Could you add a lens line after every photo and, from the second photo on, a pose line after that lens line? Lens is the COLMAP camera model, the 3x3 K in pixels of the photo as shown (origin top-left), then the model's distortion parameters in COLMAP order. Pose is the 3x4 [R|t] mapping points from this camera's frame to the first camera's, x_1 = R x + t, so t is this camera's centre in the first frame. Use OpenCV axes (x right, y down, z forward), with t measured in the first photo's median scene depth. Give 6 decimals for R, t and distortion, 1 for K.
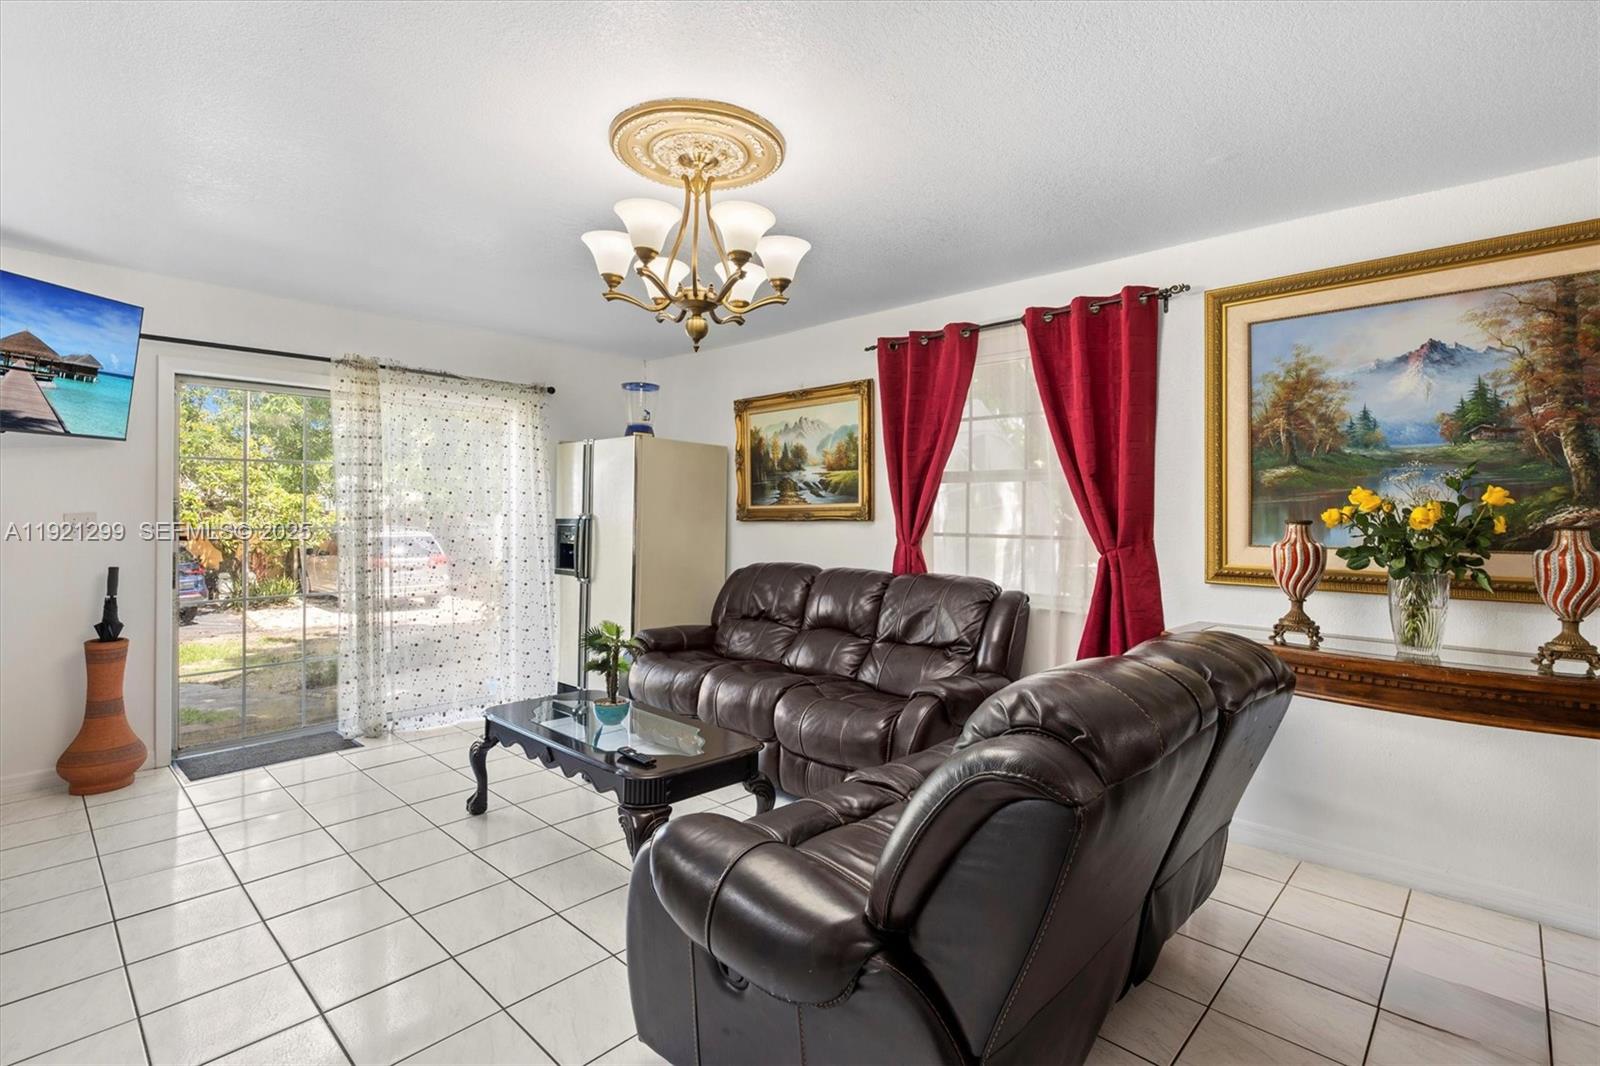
lens RADIAL K [[750.7, 0, 794.4], [0, 750.7, 516.2], [0, 0, 1]] dist [0.001678, 0.000059]
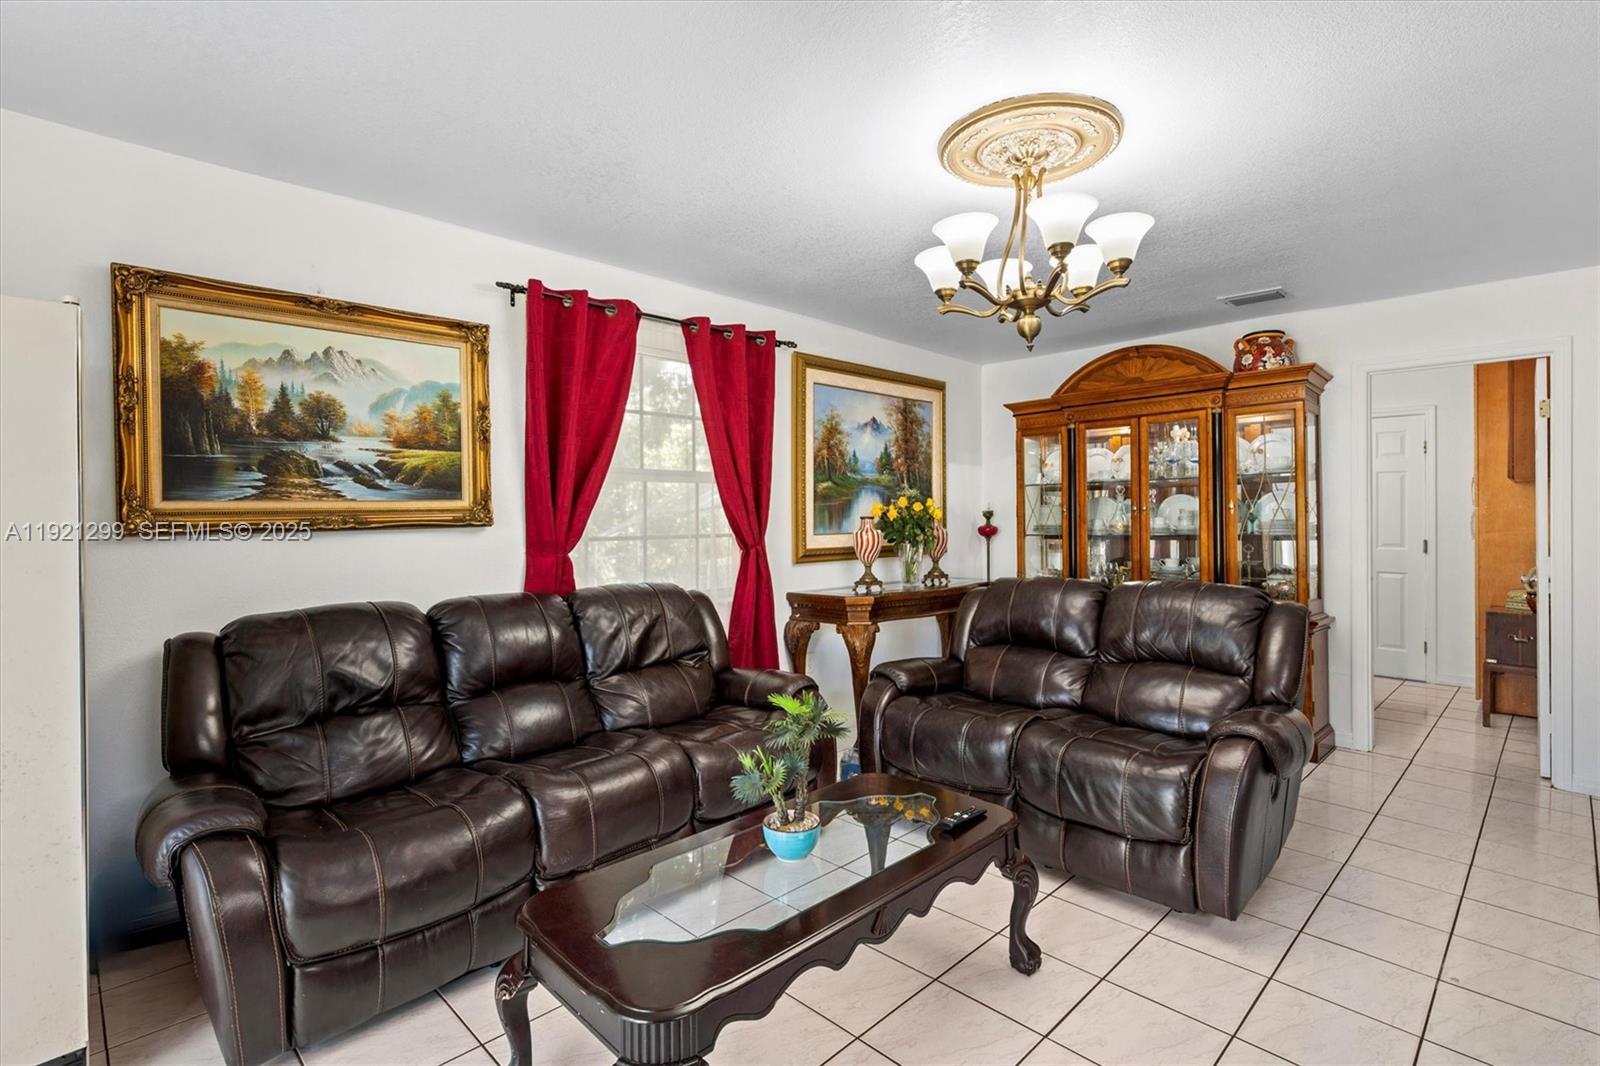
lens RADIAL K [[750.0, 0, 803.1], [0, 750.0, 522.3], [0, 0, 1]] dist [0.001209, 0.000197]
pose [[0.030136, -0.016630, 0.999407, -0.713914], [0.008811, 0.999827, 0.016371, -0.007570], [-0.999507, 0.008313, 0.030277, 0.815505]]
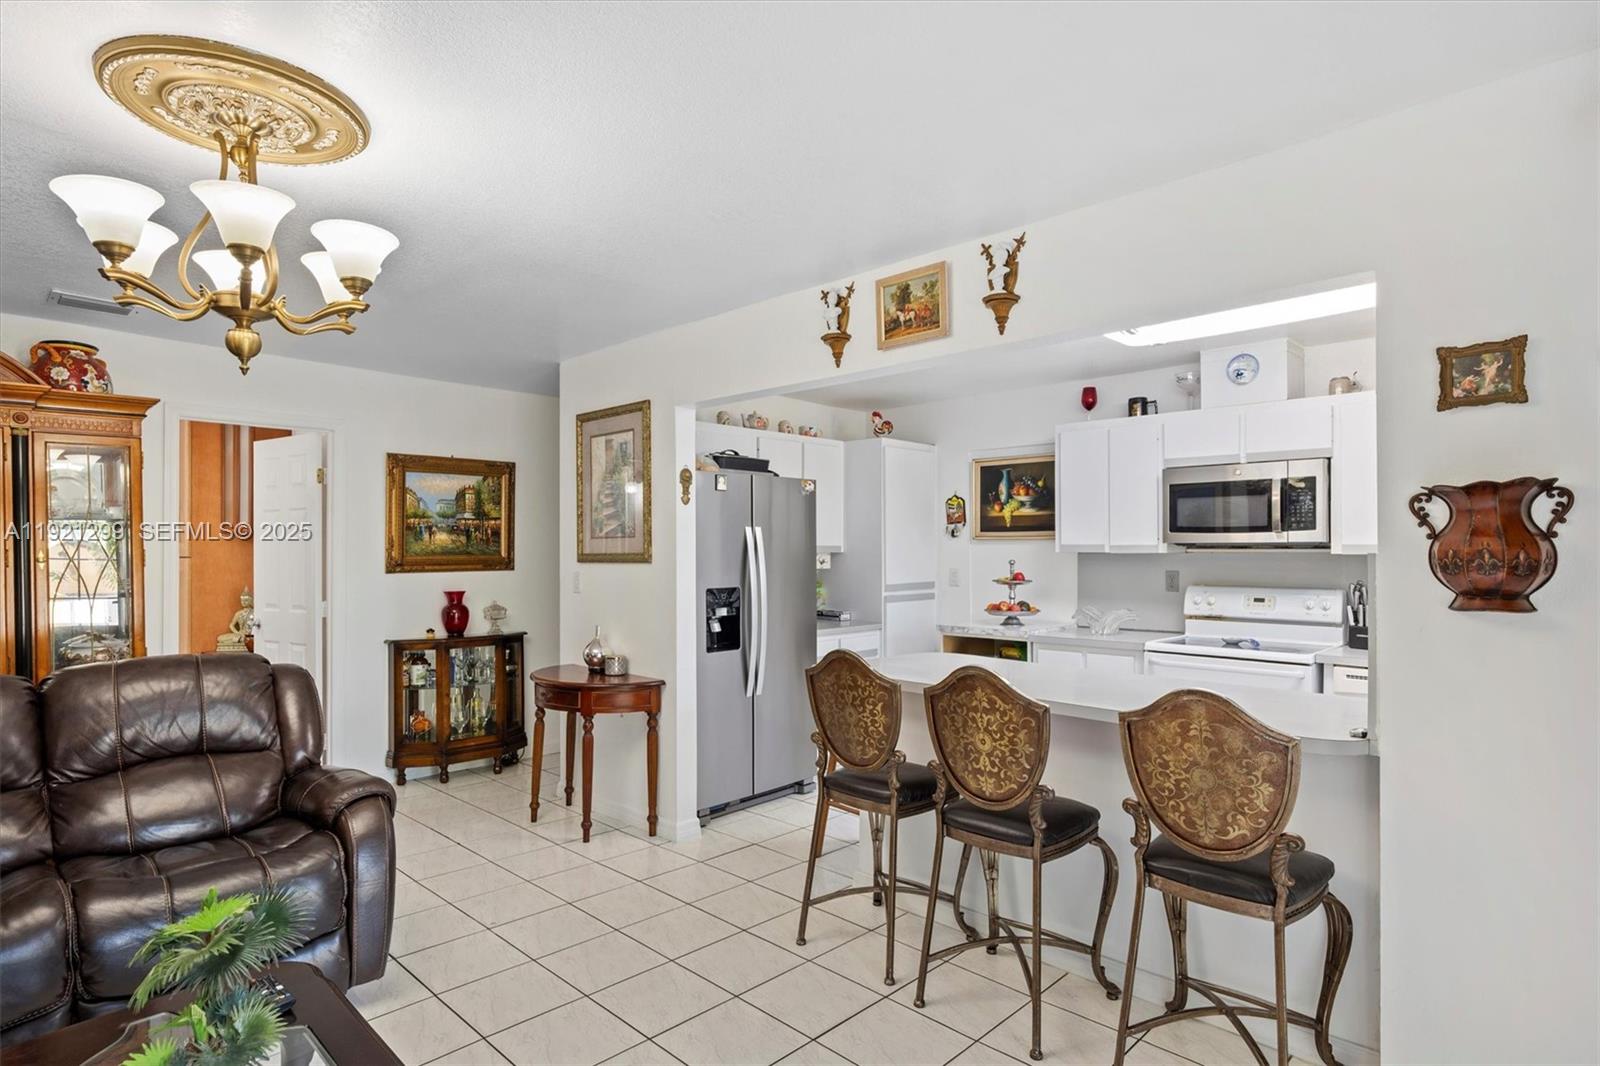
lens RADIAL K [[853.5, 0, 794.7], [0, 853.5, 538.3], [0, 0, 1]] dist [0.001591, 0.000630]
pose [[-0.999794, -0.007717, 0.018775, -0.445200], [-0.007907, 0.999918, -0.010080, -0.029291], [-0.018695, -0.010226, -0.999773, 1.197713]]
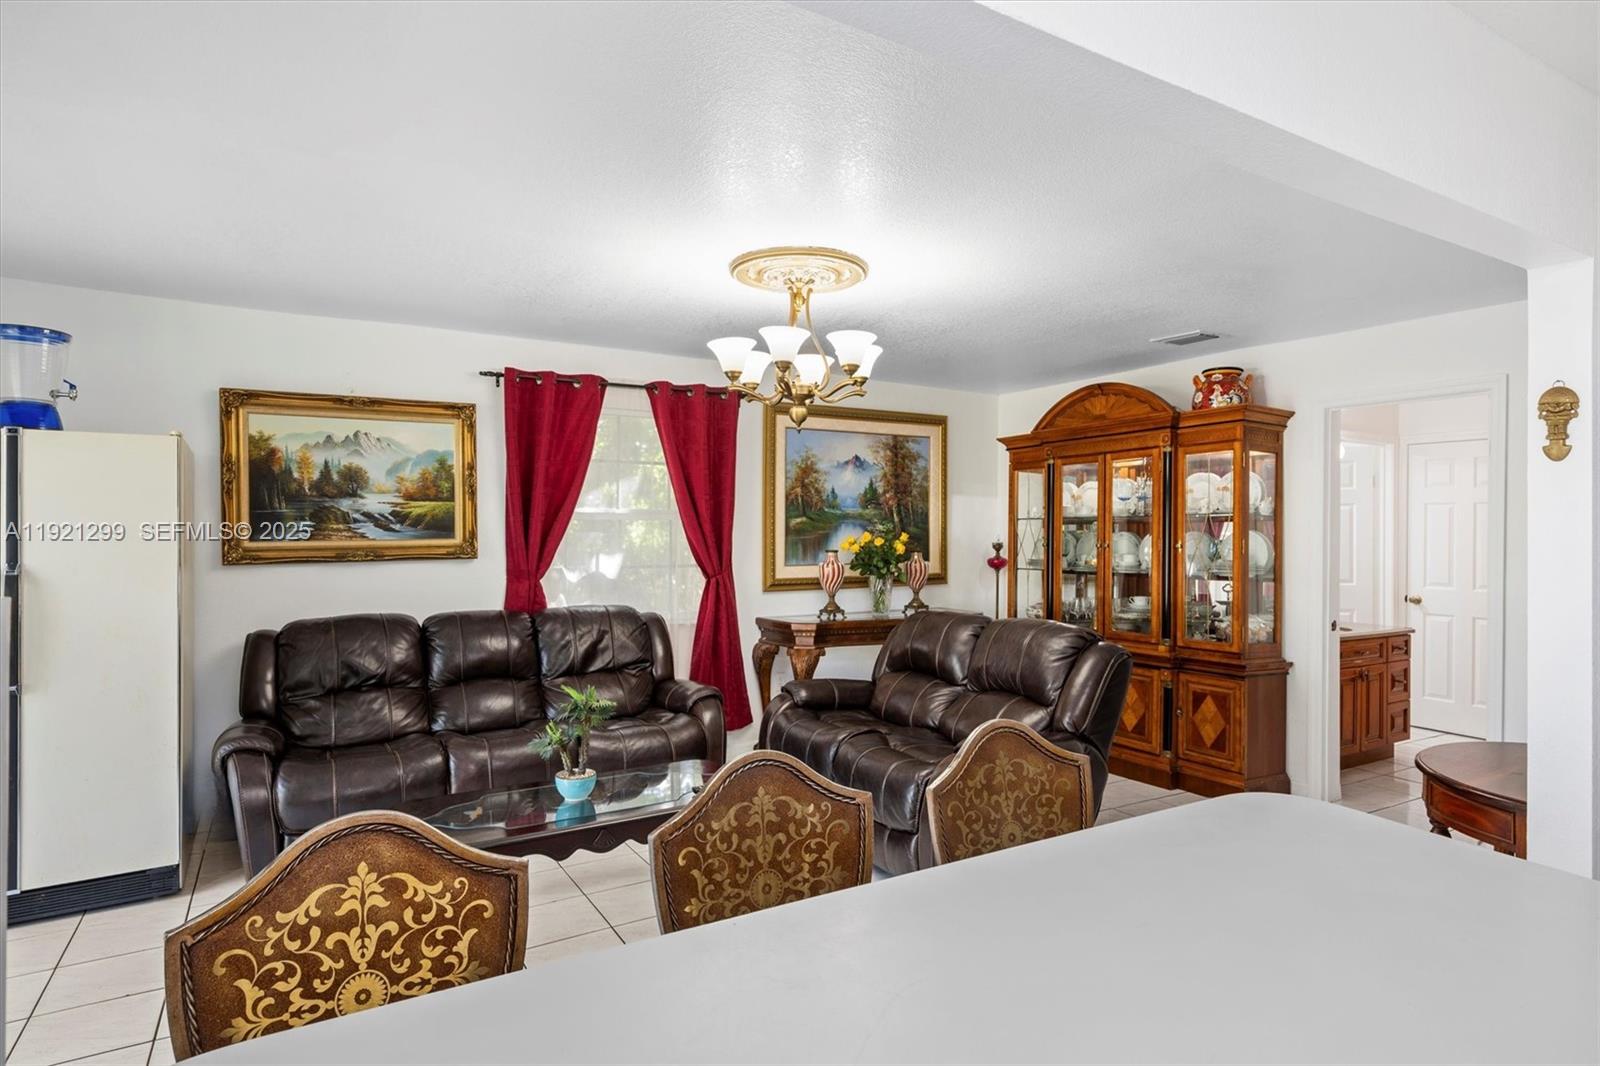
lens RADIAL K [[853.5, 0, 794.7], [0, 853.5, 538.3], [0, 0, 1]] dist [0.001591, 0.000630]
pose [[0.277348, -0.017260, 0.960614, -0.954571], [0.002200, 0.999847, 0.017330, -0.042669], [-0.960767, -0.002693, 0.277344, 0.395849]]
